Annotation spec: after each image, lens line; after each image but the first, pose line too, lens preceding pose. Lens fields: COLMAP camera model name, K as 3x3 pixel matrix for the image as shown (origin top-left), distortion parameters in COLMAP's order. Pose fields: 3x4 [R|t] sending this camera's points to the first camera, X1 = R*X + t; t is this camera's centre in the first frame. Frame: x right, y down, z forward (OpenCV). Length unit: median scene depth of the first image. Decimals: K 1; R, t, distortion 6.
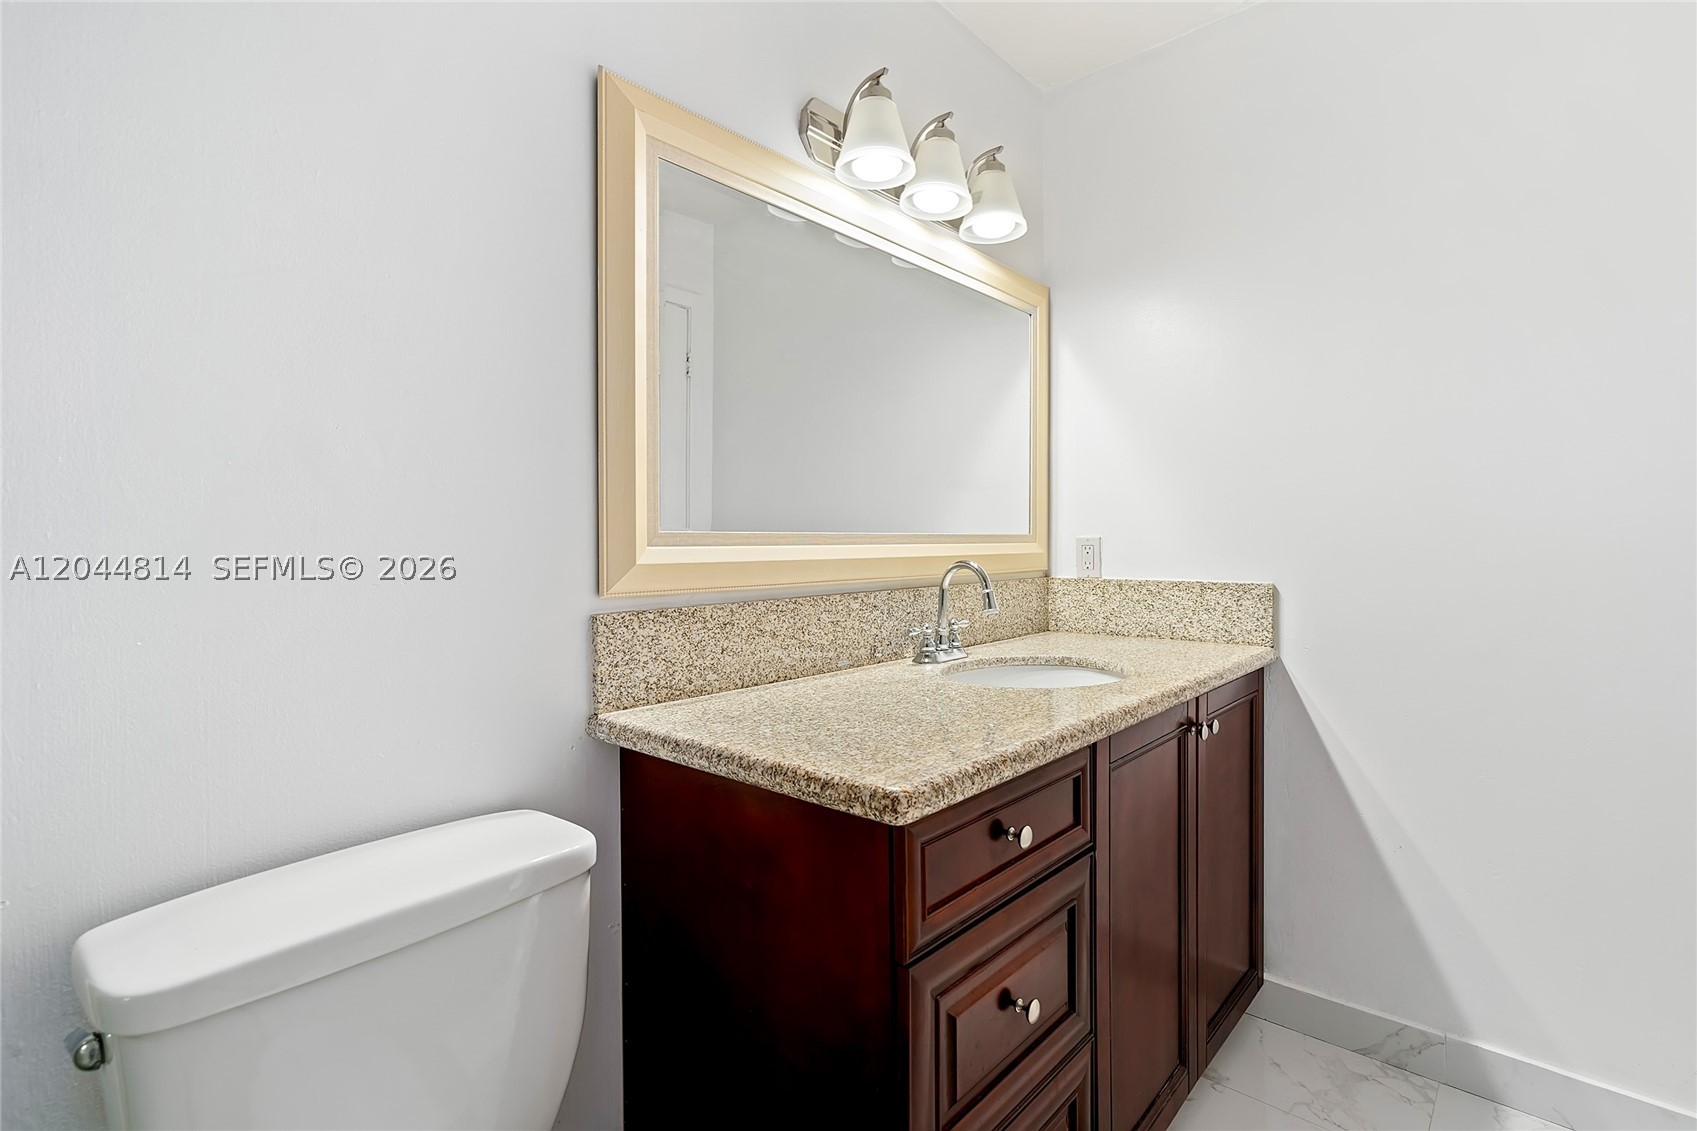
lens RADIAL K [[792.1, 0, 866.0], [0, 792.1, 523.0], [0, 0, 1]] dist [-0.008542, 0.001818]
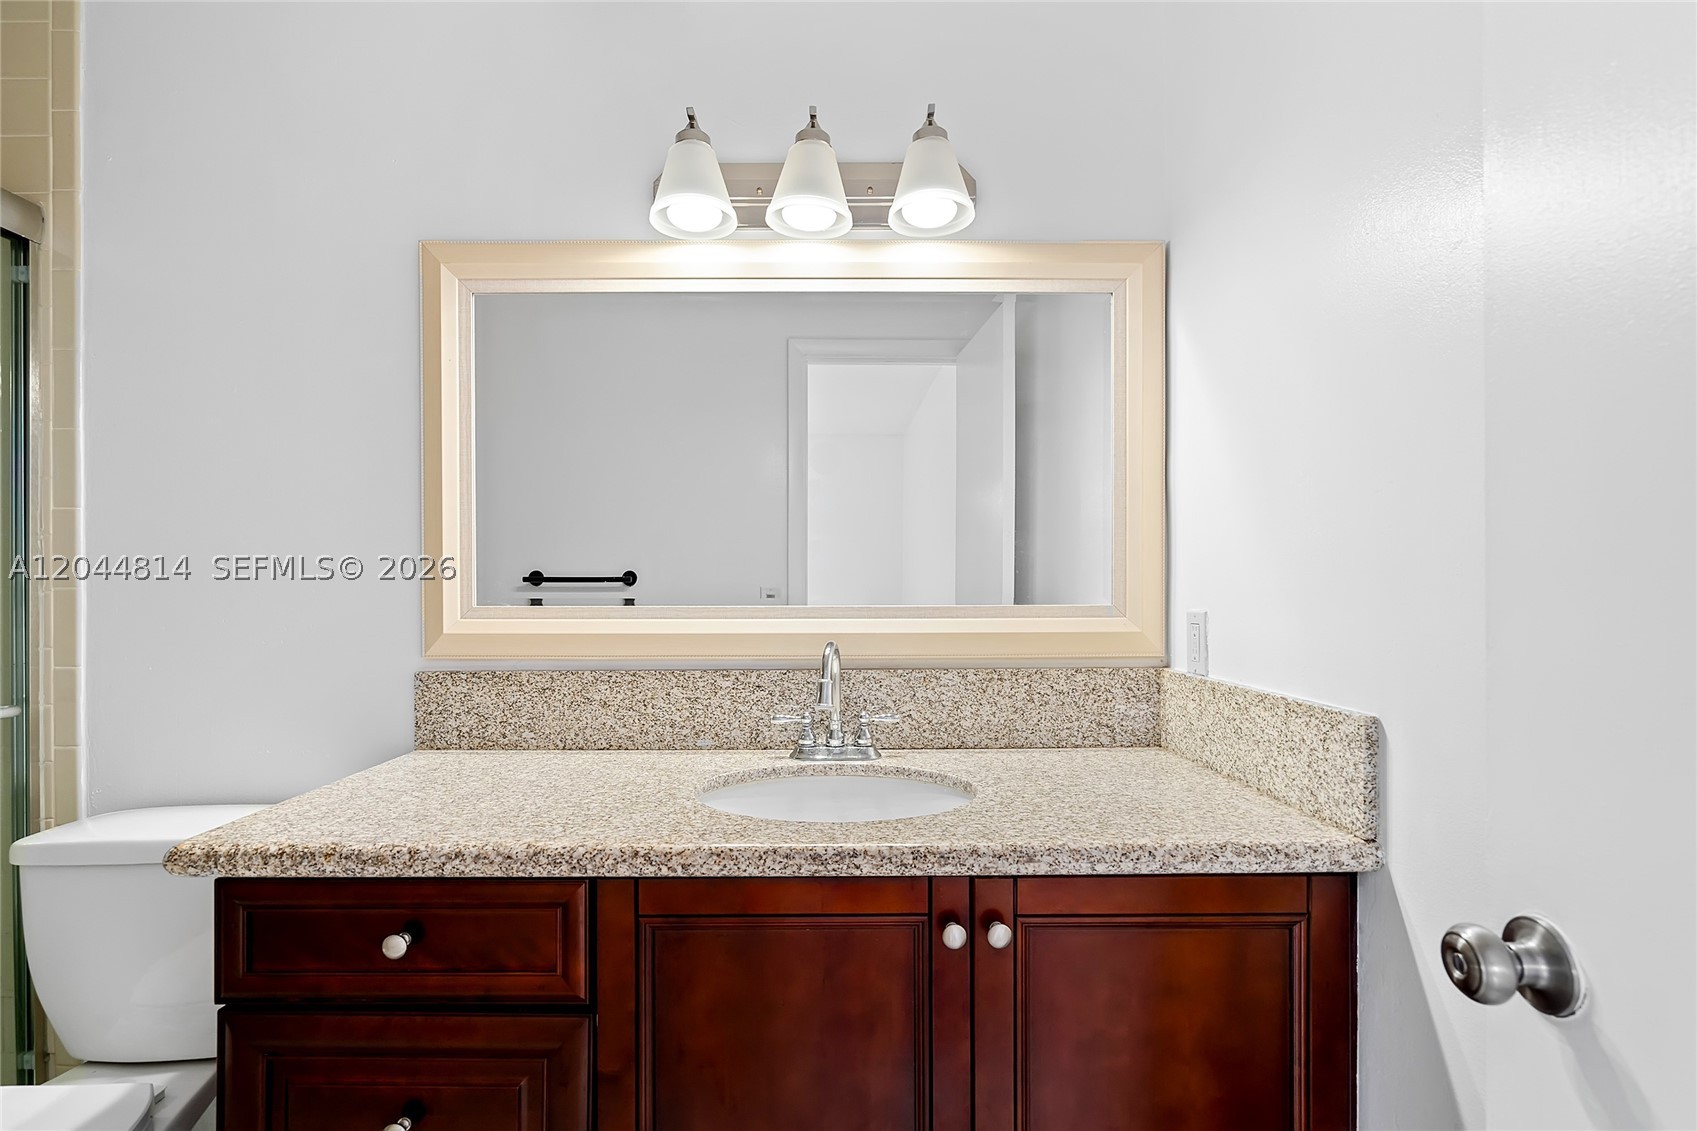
lens RADIAL K [[792.1, 0, 849.6], [0, 792.1, 579.6], [0, 0, 1]] dist [-0.008542, 0.001818]
pose [[0.672268, -0.004921, -0.740291, 0.843353], [0.013626, 0.999891, 0.005727, -0.023783], [0.740182, -0.013938, 0.672262, 0.520709]]
